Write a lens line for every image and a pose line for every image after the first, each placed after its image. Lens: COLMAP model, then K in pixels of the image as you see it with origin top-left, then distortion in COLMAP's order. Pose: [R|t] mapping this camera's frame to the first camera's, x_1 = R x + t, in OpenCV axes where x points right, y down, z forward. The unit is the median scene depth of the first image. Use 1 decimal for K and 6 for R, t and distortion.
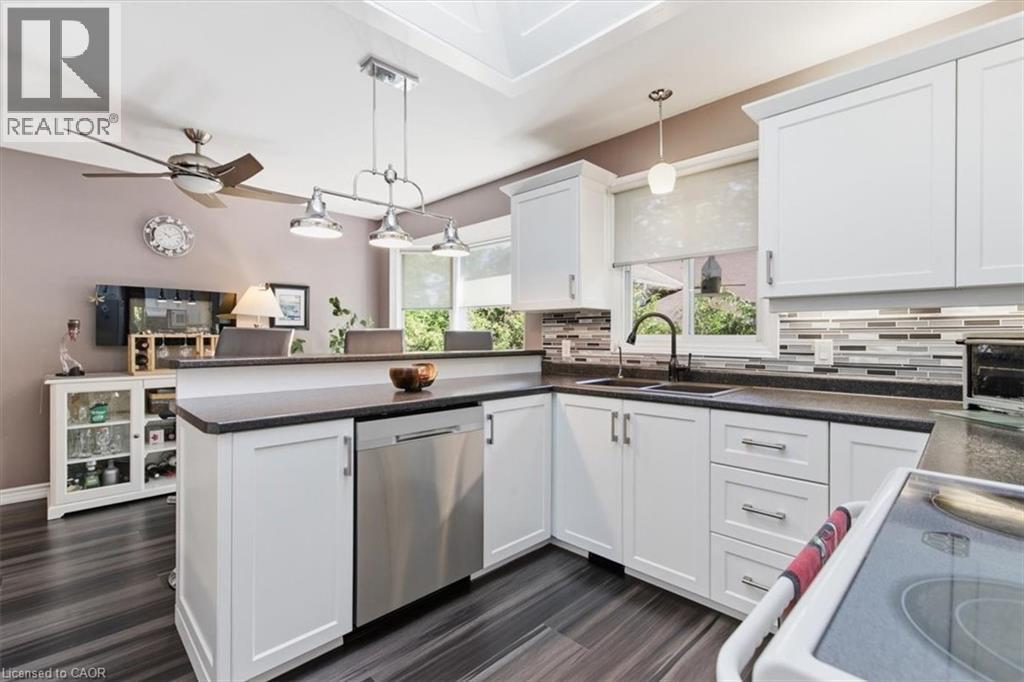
lens RADIAL K [[456.9, 0, 515.9], [0, 456.9, 338.1], [0, 0, 1]] dist [0.000541, 0.000484]
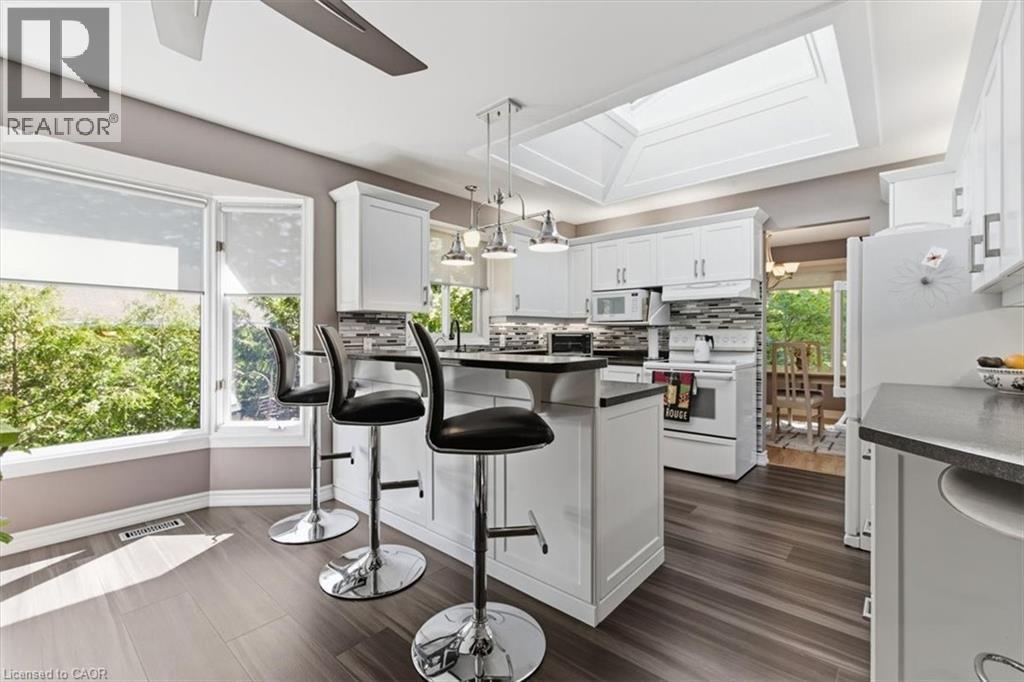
lens RADIAL K [[451.3, 0, 512.0], [0, 451.3, 341.0], [0, 0, 1]] dist [-0.000008, -0.000010]
pose [[-0.060558, -0.018253, 0.997998, -1.074012], [0.006794, 0.999802, 0.018698, -0.006971], [-0.998142, 0.007913, -0.060422, 0.776528]]
